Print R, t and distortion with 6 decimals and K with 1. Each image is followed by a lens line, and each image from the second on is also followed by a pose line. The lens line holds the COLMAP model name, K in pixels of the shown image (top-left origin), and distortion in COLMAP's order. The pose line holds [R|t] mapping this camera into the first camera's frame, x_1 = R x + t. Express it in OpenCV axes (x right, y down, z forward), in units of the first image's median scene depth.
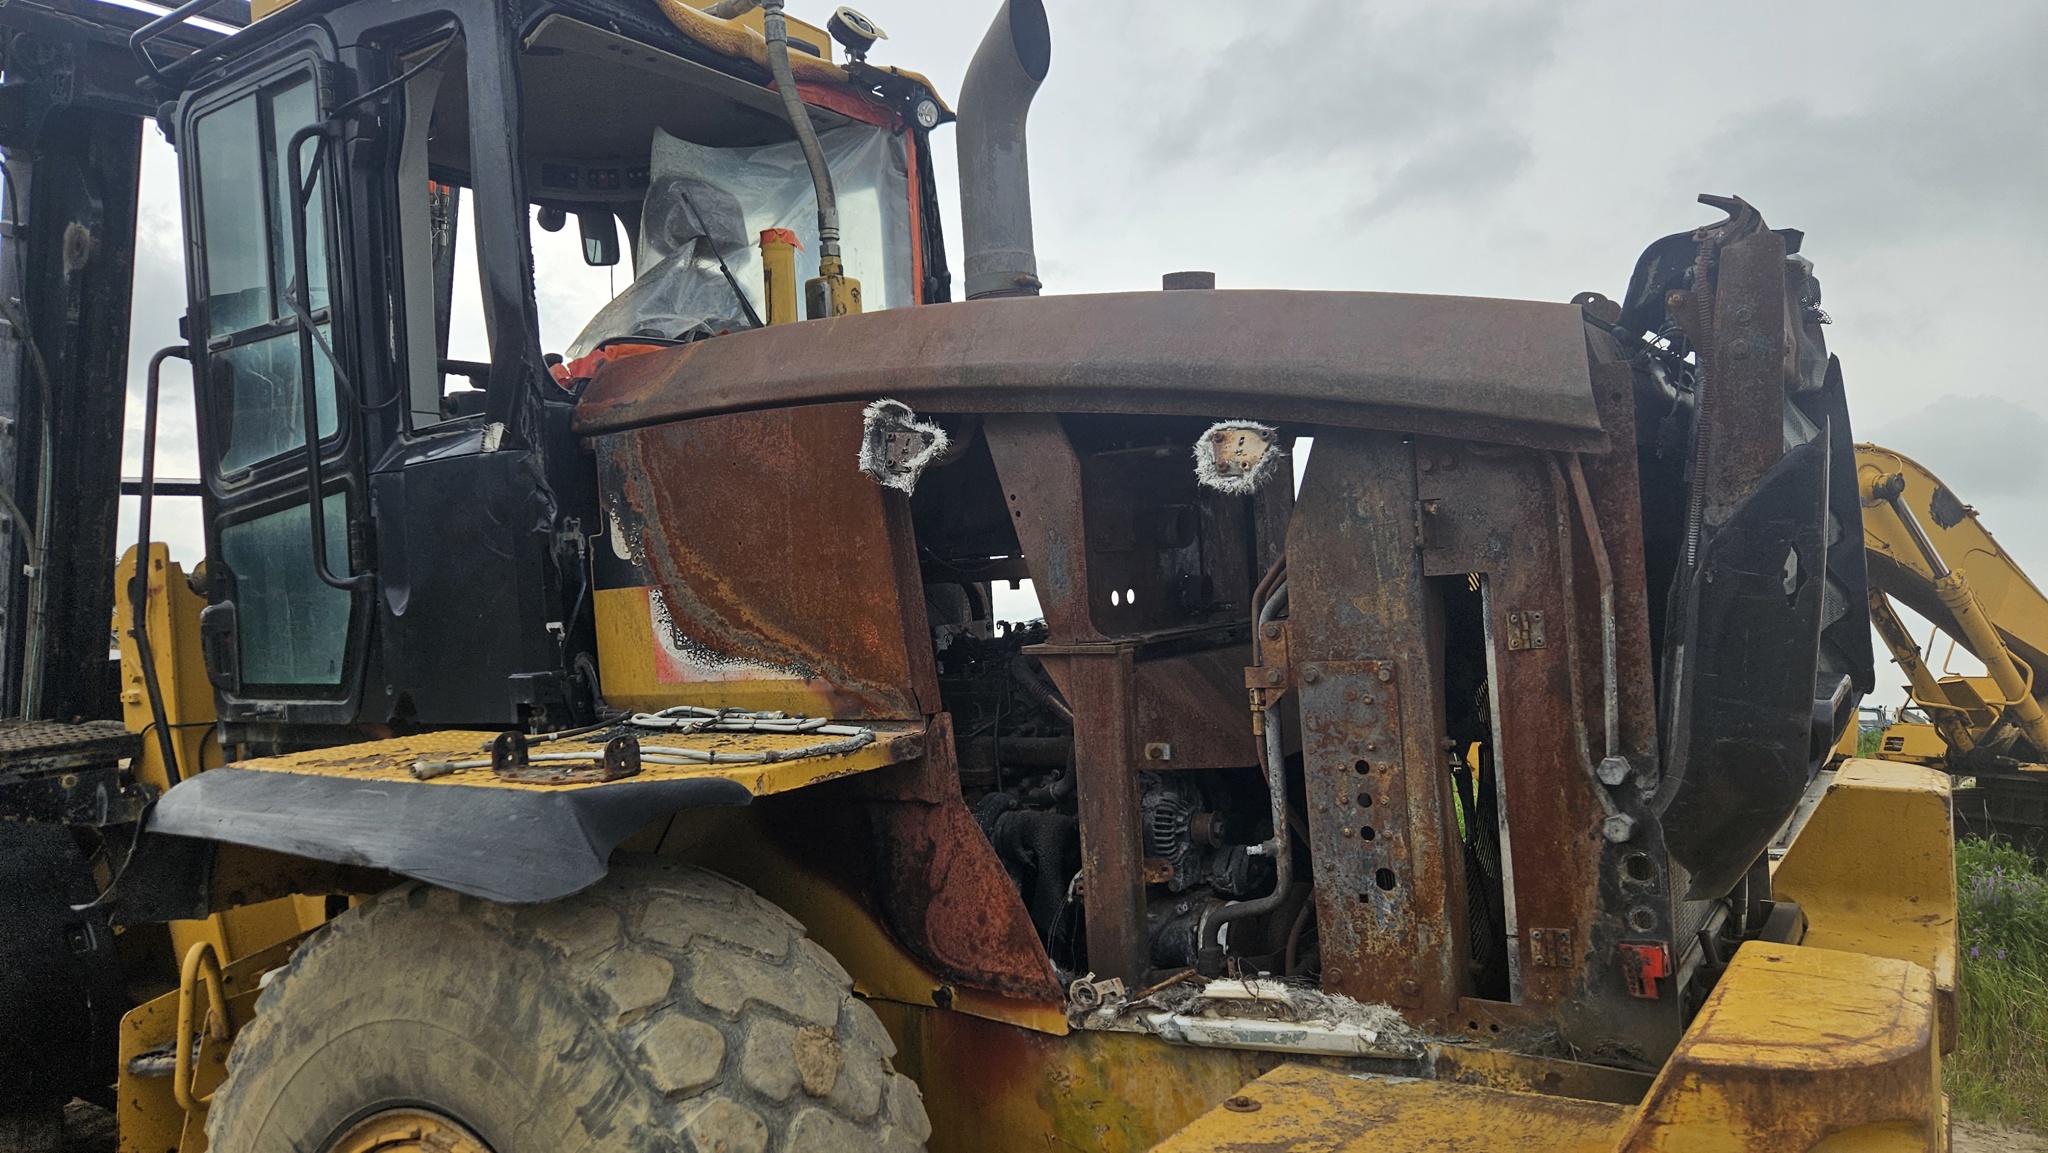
lens RADIAL K [[1354.9, 0, 1005.9], [0, 1354.9, 579.5], [0, 0, 1]] dist [0.095633, -0.081410]
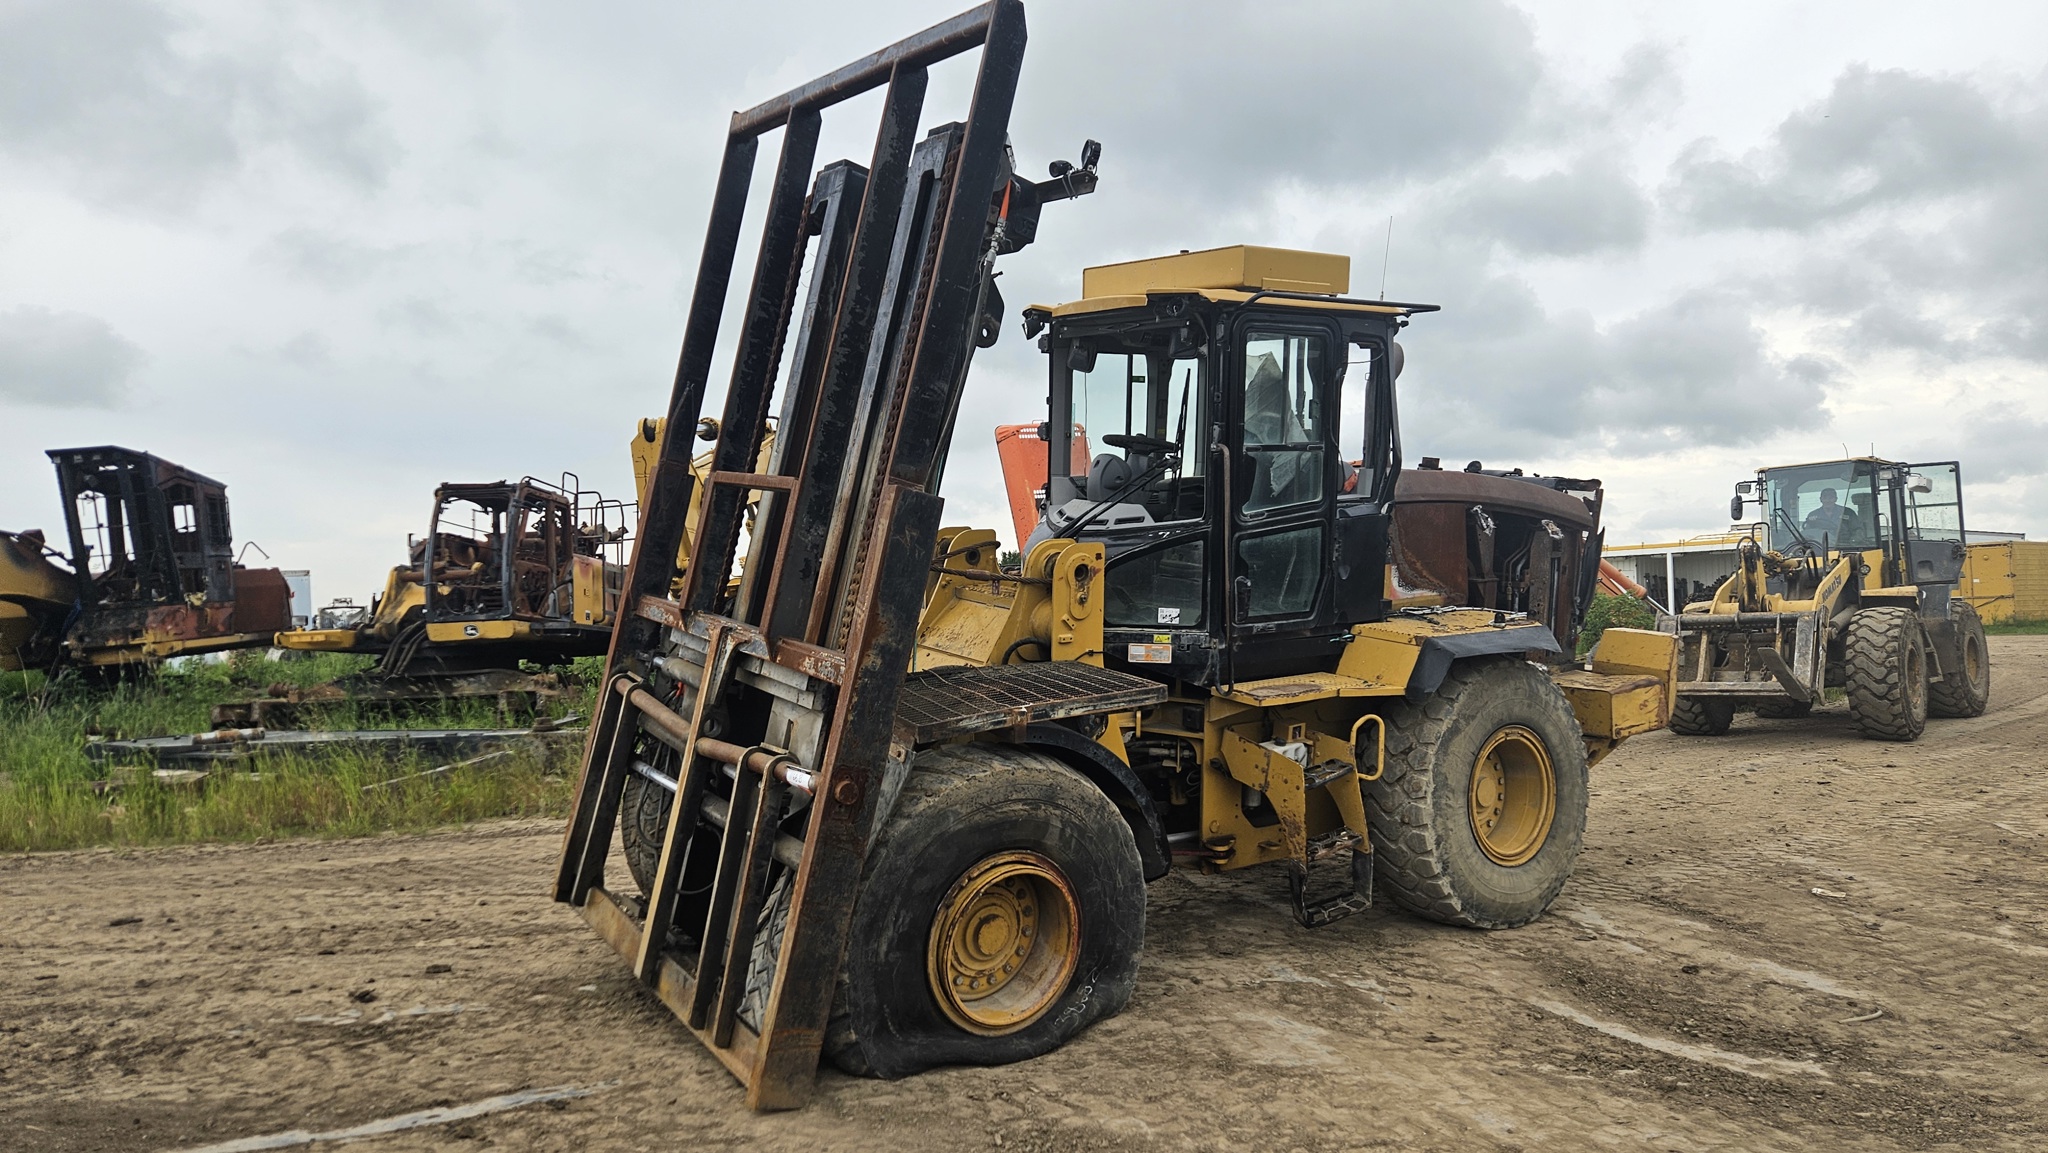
lens RADIAL K [[1364.9, 0, 1030.2], [0, 1364.9, 607.4], [0, 0, 1]] dist [0.085970, -0.084246]
pose [[0.367687, -0.062959, 0.927816, -3.738072], [-0.018683, 0.997004, 0.075058, -0.122709], [-0.929762, -0.044932, 0.365409, 0.833108]]
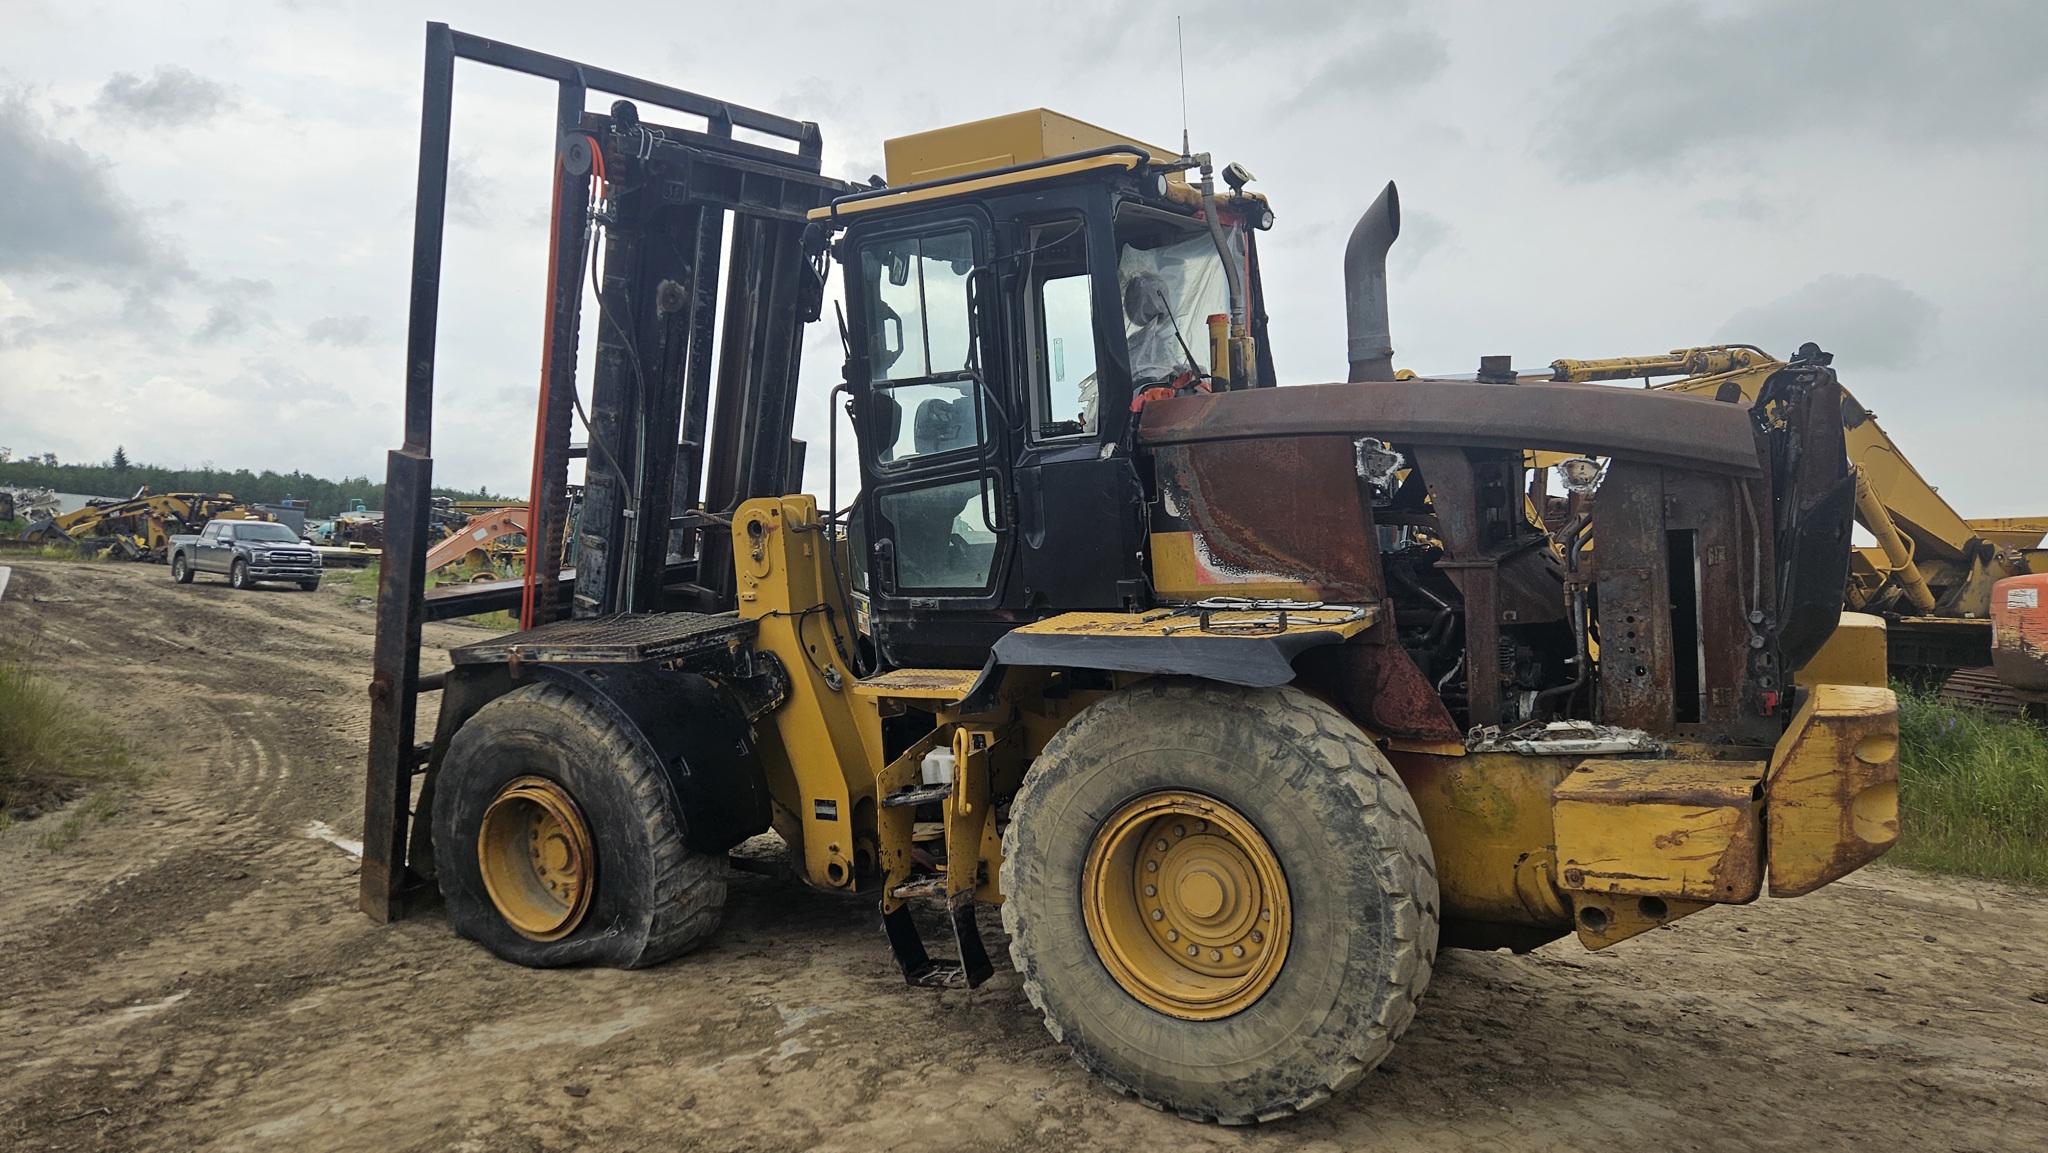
lens RADIAL K [[1352.2, 0, 1025.9], [0, 1352.2, 567.1], [0, 0, 1]] dist [0.096608, -0.085300]
pose [[0.997471, -0.019603, 0.068312, -0.751048], [0.014228, 0.996829, 0.078296, -0.113607], [-0.069631, -0.077126, 0.994587, -0.961276]]
